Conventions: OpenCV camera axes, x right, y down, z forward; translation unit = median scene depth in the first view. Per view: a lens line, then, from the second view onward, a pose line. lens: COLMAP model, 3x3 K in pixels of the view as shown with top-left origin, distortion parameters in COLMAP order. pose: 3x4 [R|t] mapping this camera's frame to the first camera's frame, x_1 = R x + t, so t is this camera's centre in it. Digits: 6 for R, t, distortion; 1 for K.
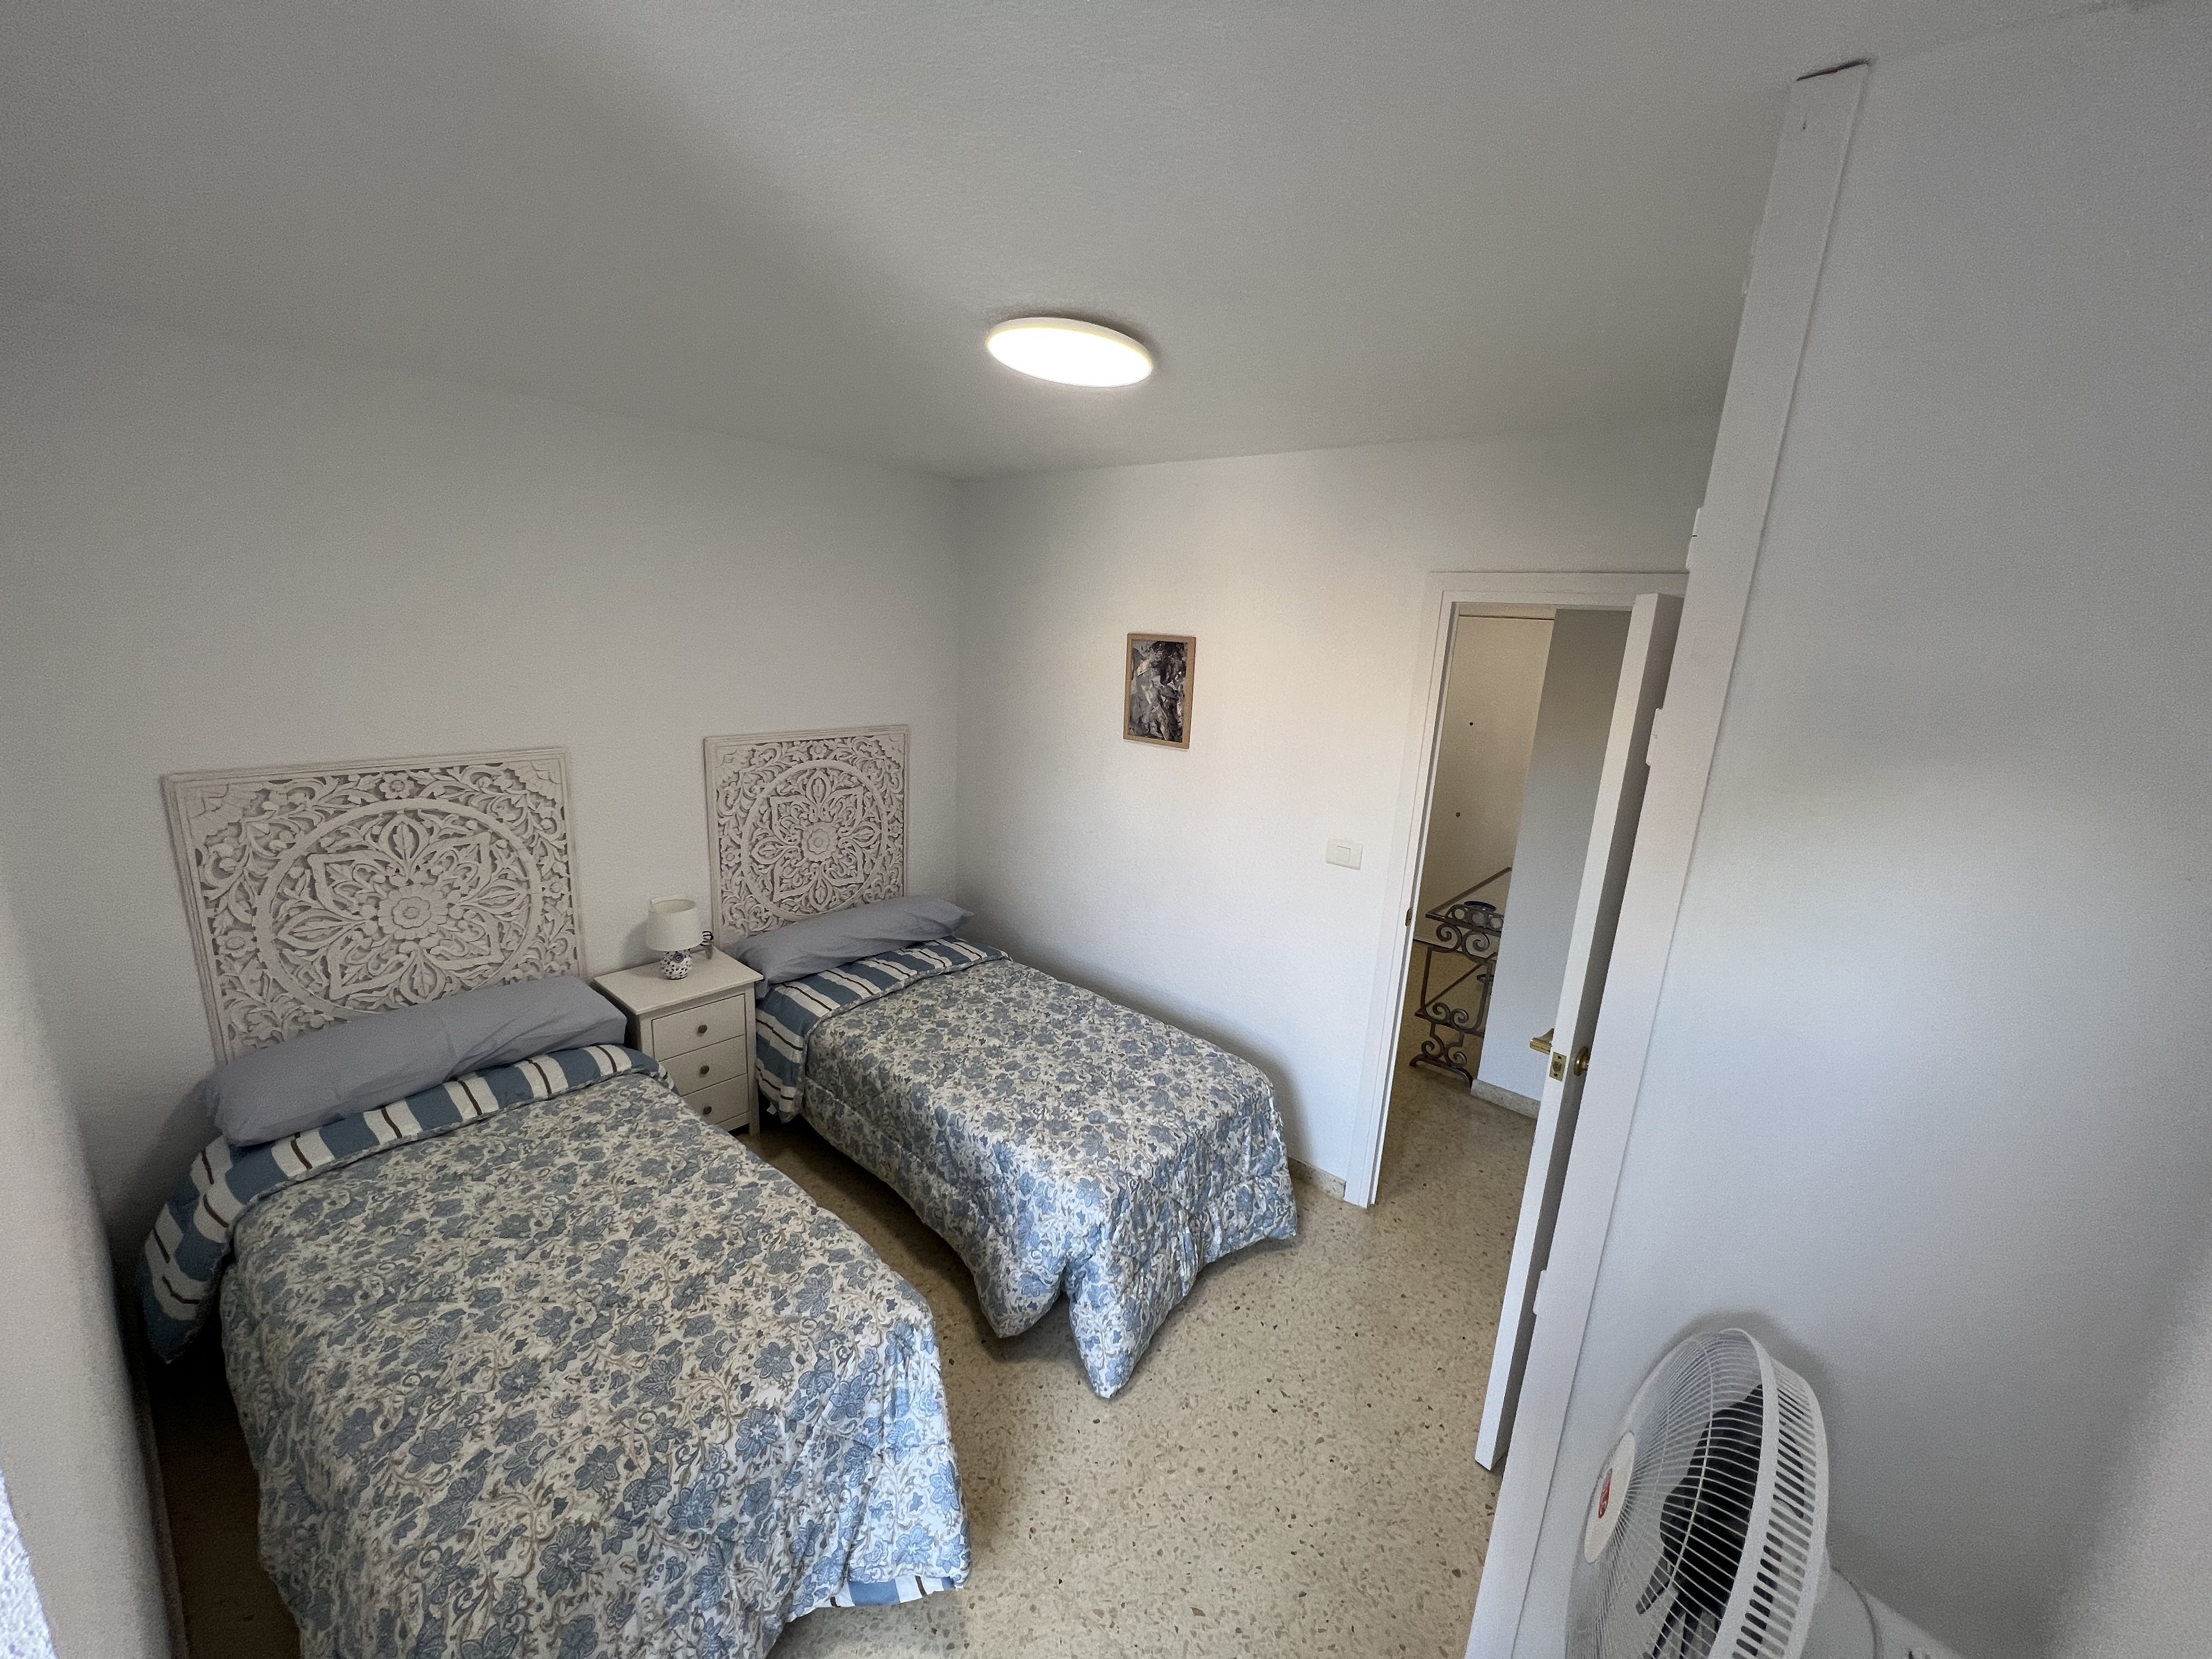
lens RADIAL K [[883.0, 0, 1100.3], [0, 883.0, 826.4], [0, 0, 1]] dist [-0.003122, 0.000534]
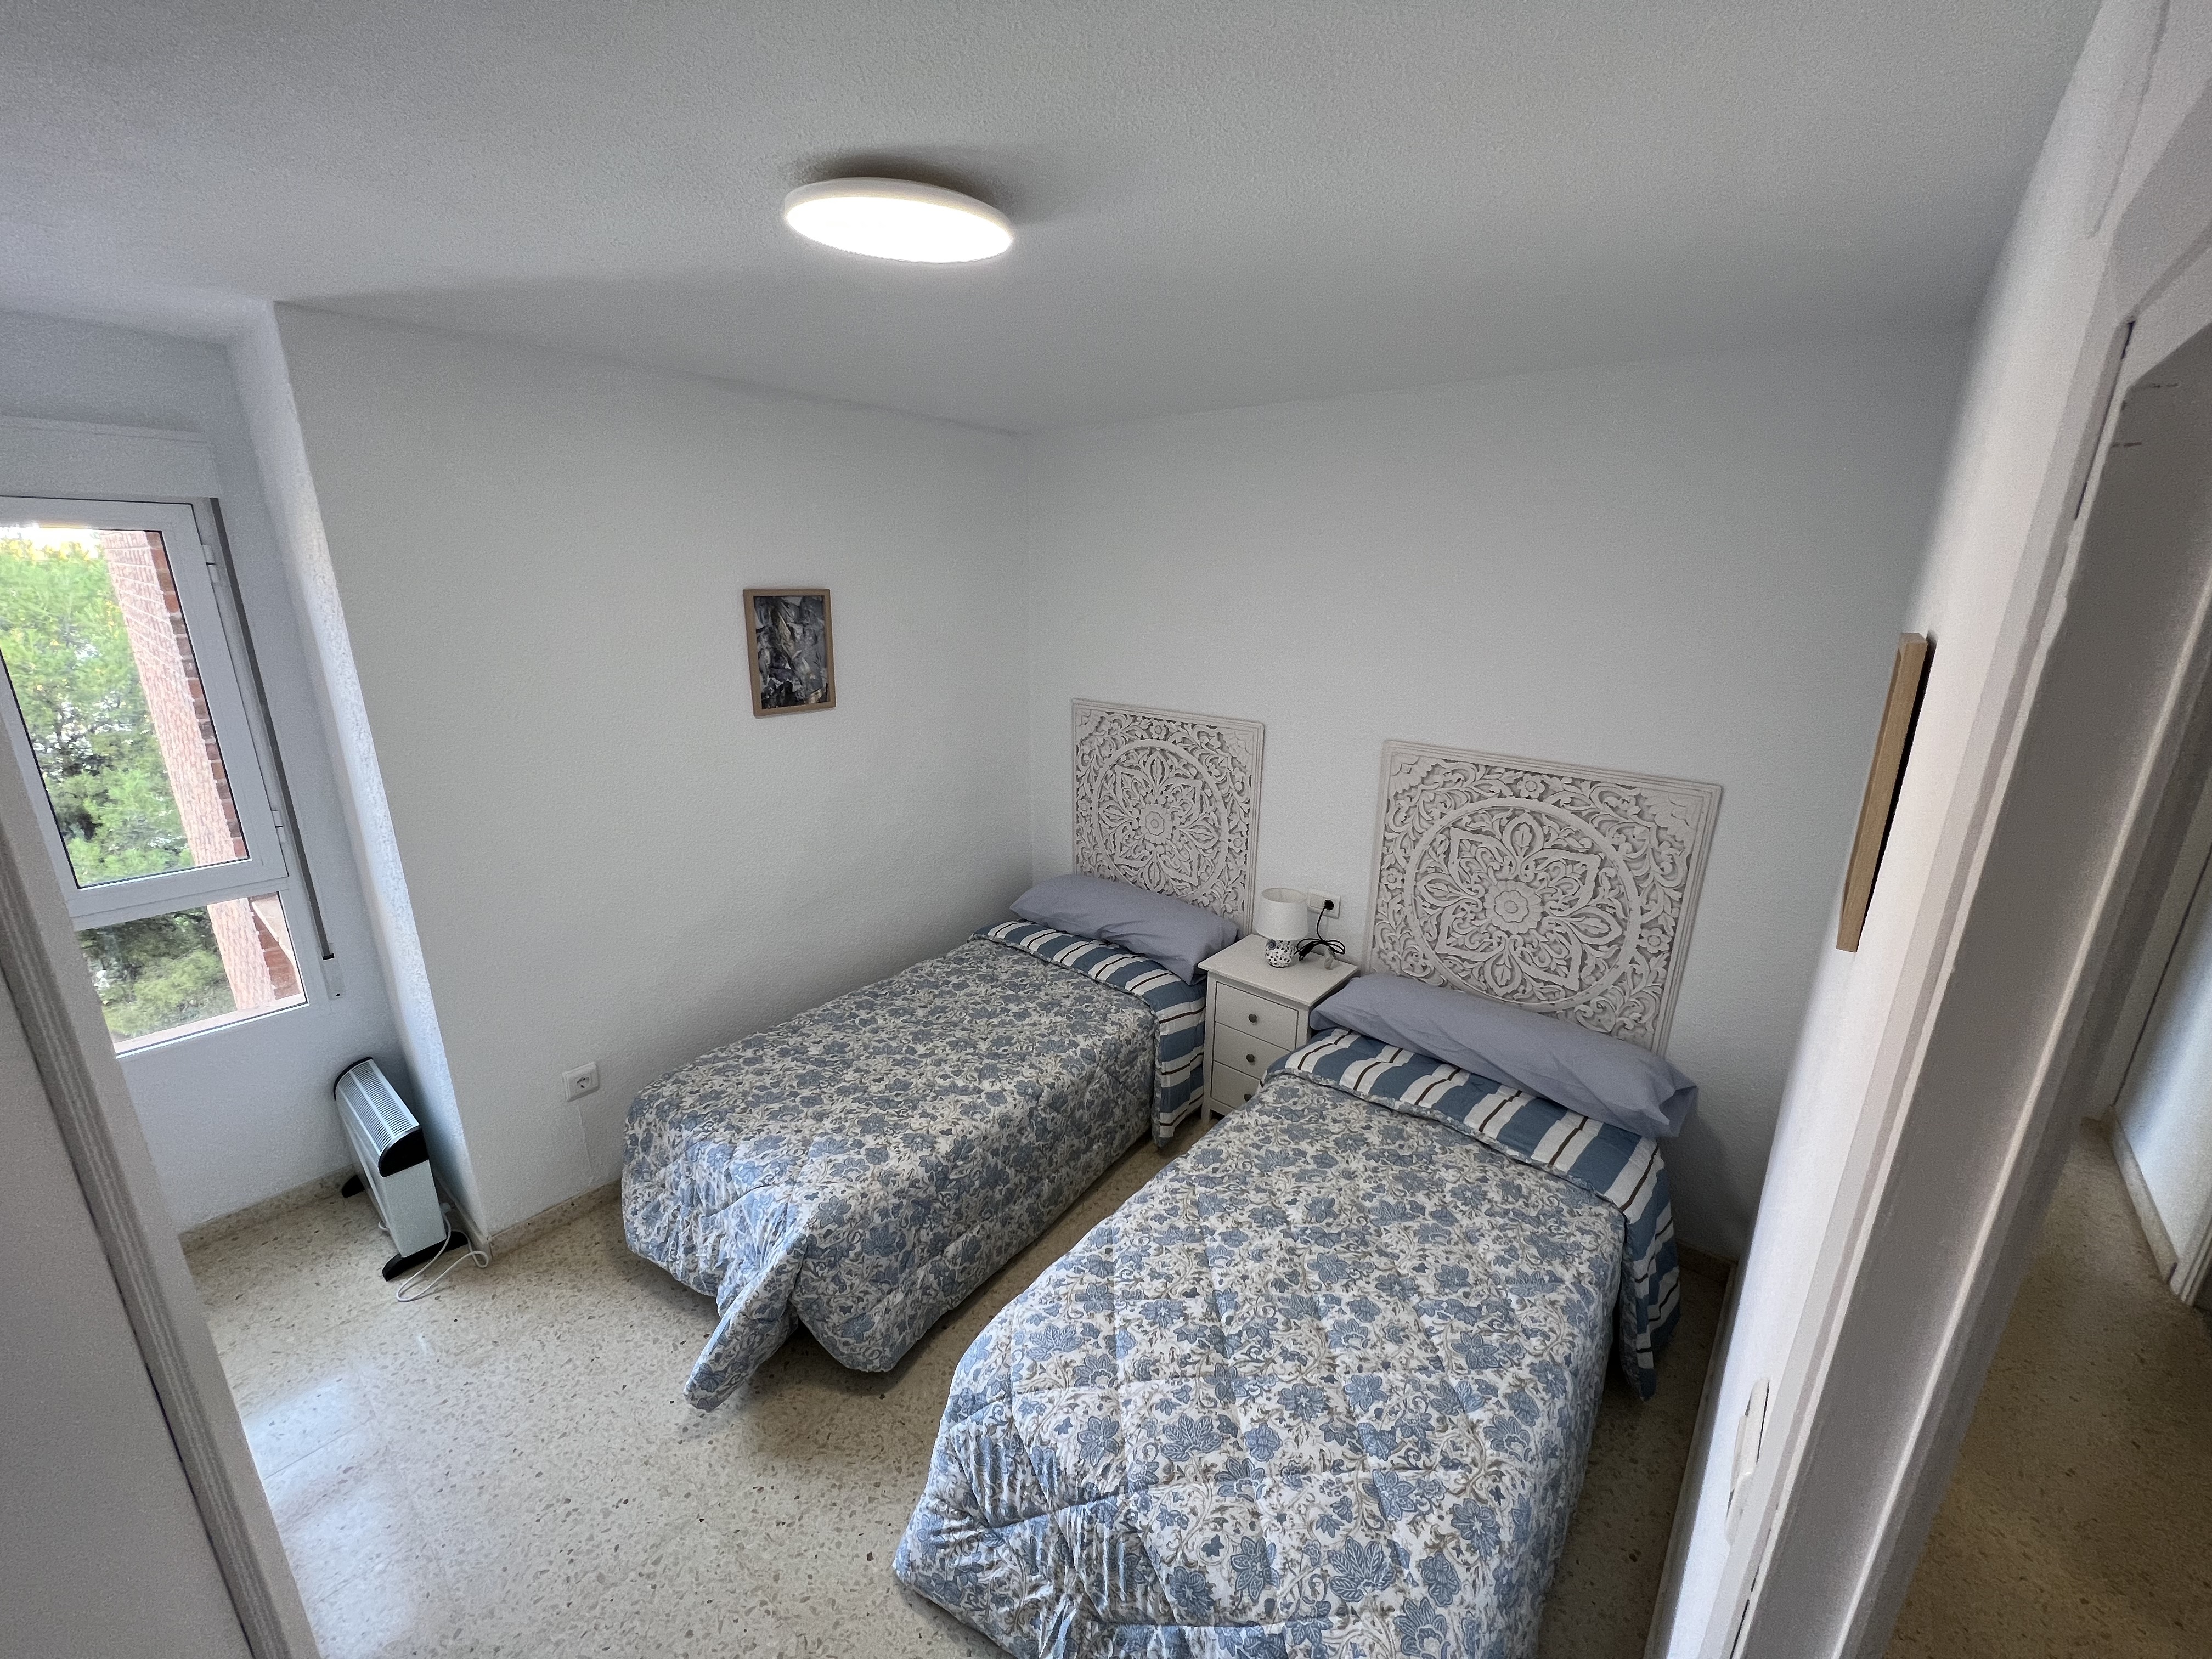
lens RADIAL K [[883.0, 0, 1100.3], [0, 883.0, 826.4], [0, 0, 1]] dist [-0.003122, 0.000534]
pose [[0.010505, 0.225759, -0.974126, 0.503506], [-0.242726, 0.945620, 0.216535, -0.160288], [0.970038, 0.234171, 0.064731, 0.774882]]
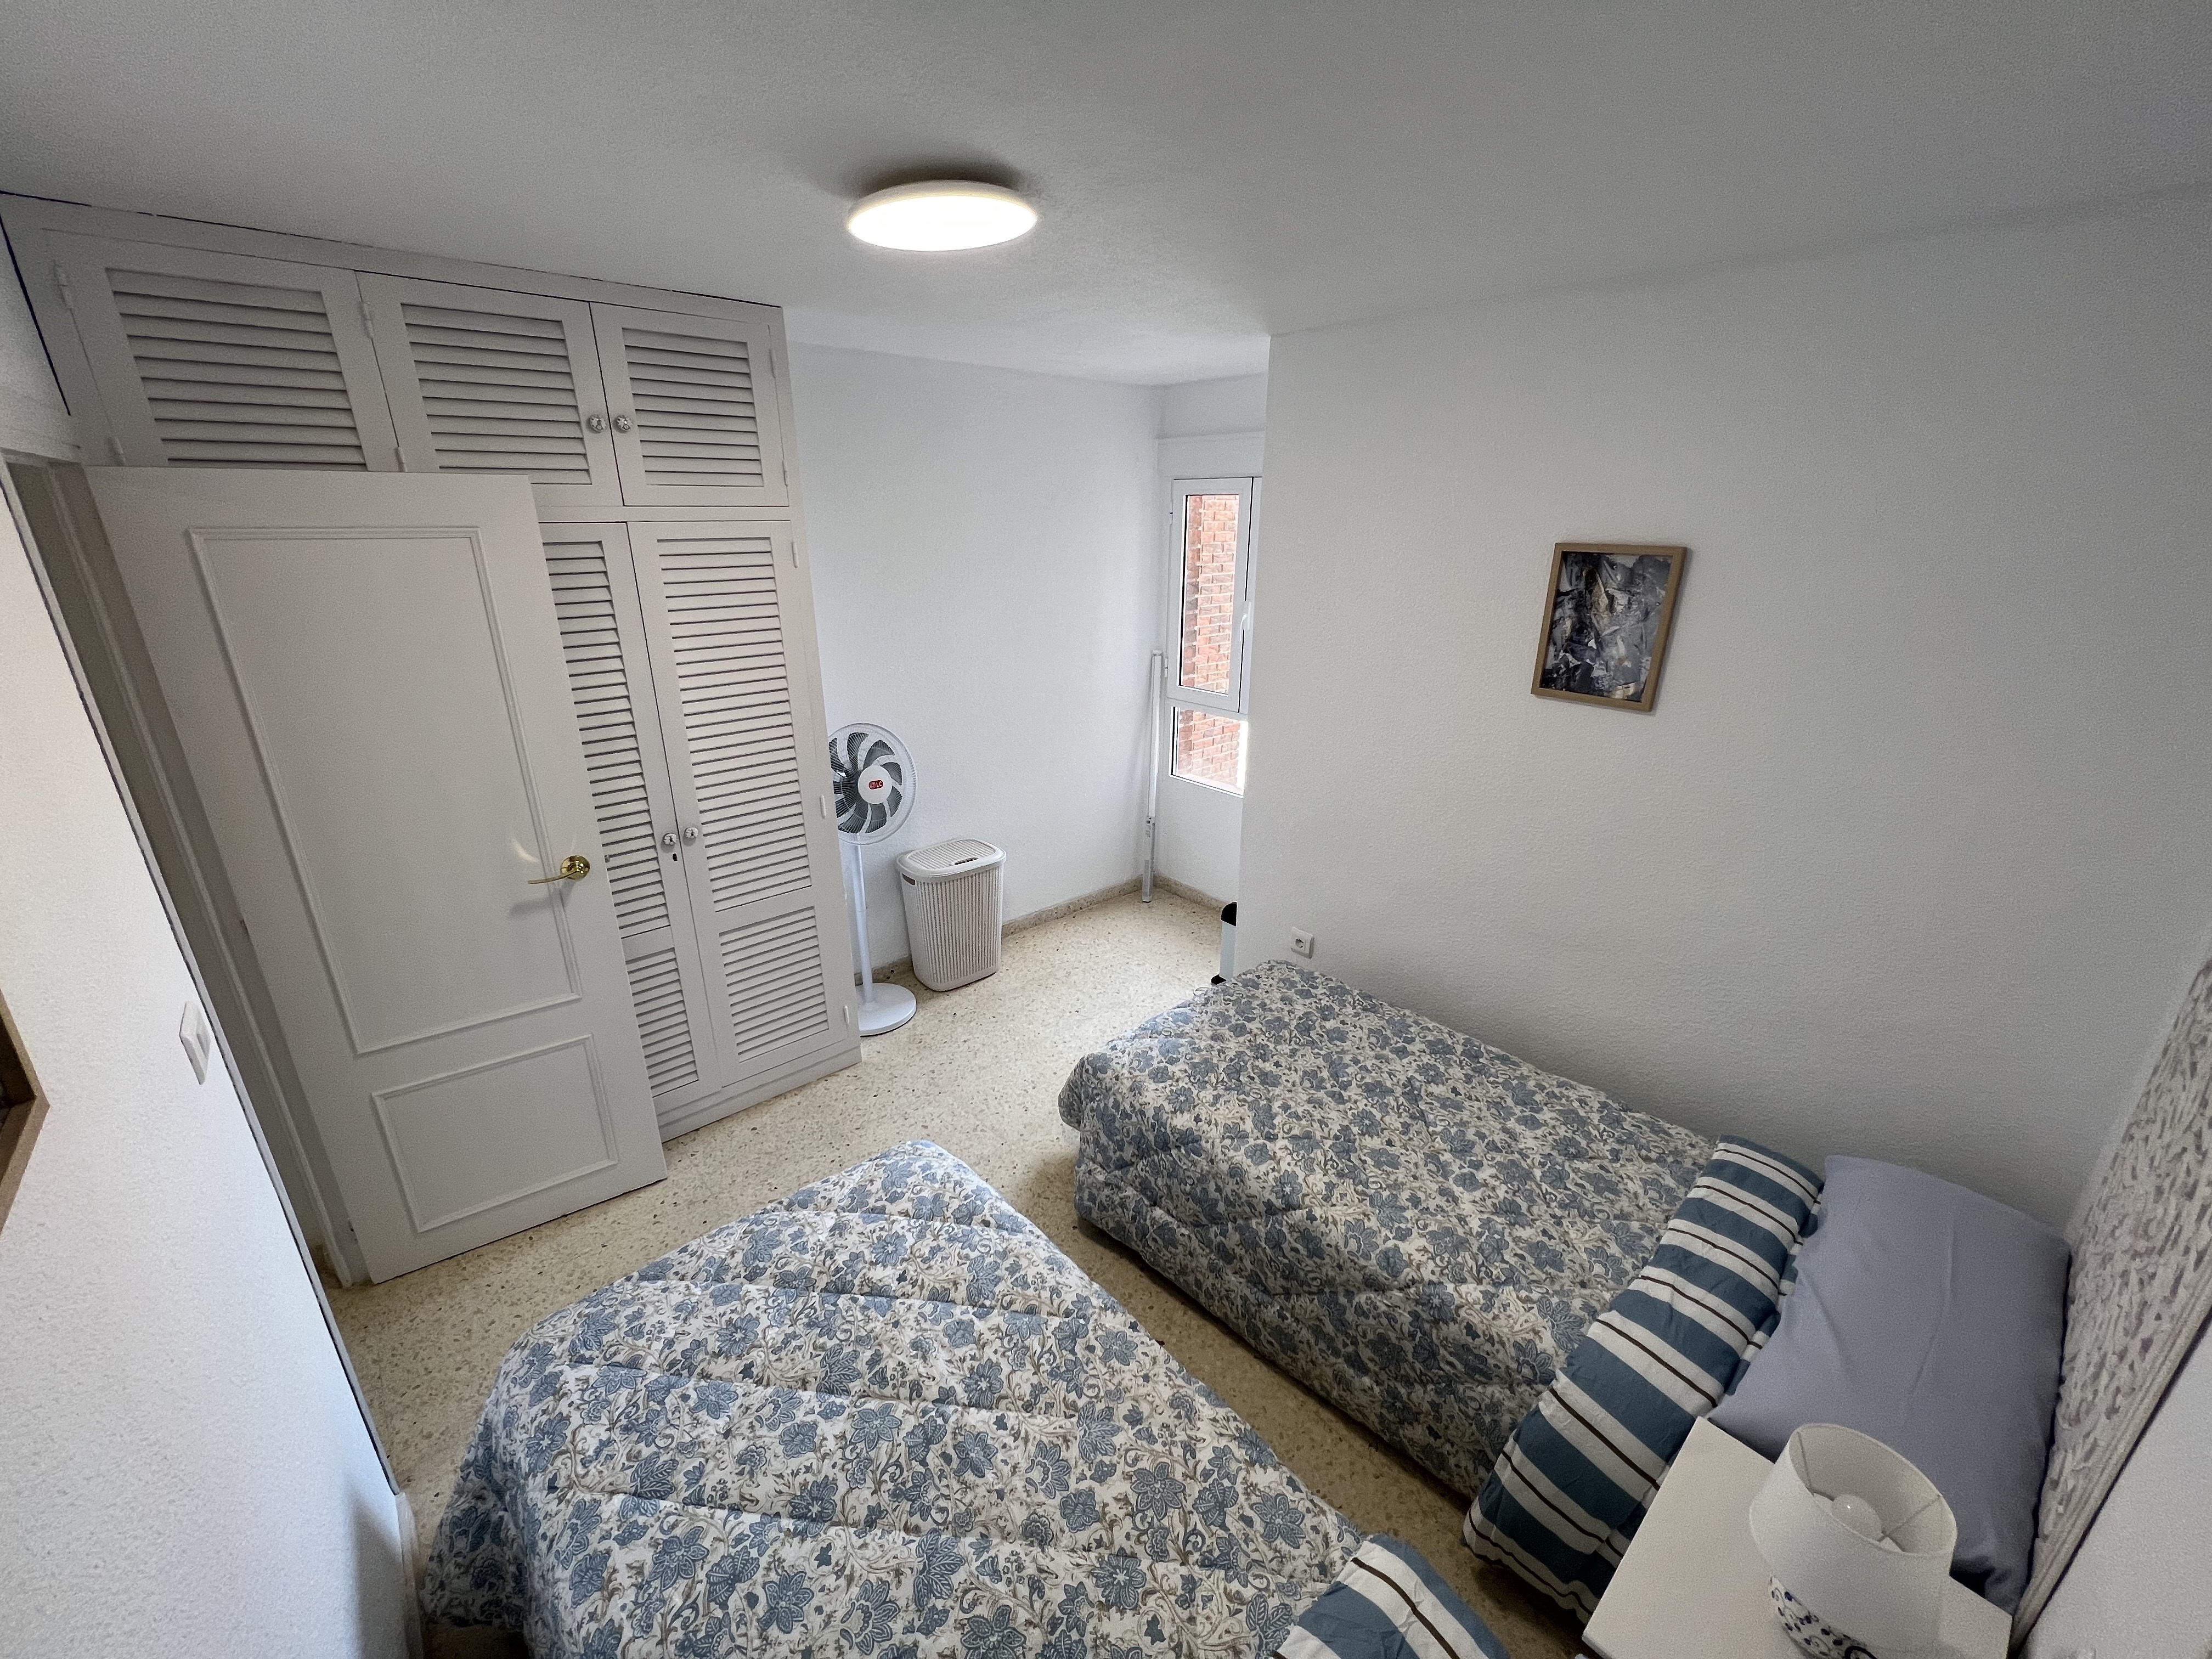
lens RADIAL K [[883.0, 0, 1100.3], [0, 883.0, 826.4], [0, 0, 1]] dist [-0.003122, 0.000534]
pose [[-0.988609, -0.102078, 0.110596, -0.220167], [-0.024781, 0.835211, 0.549372, -0.322282], [-0.148450, 0.540373, -0.828227, 1.282285]]
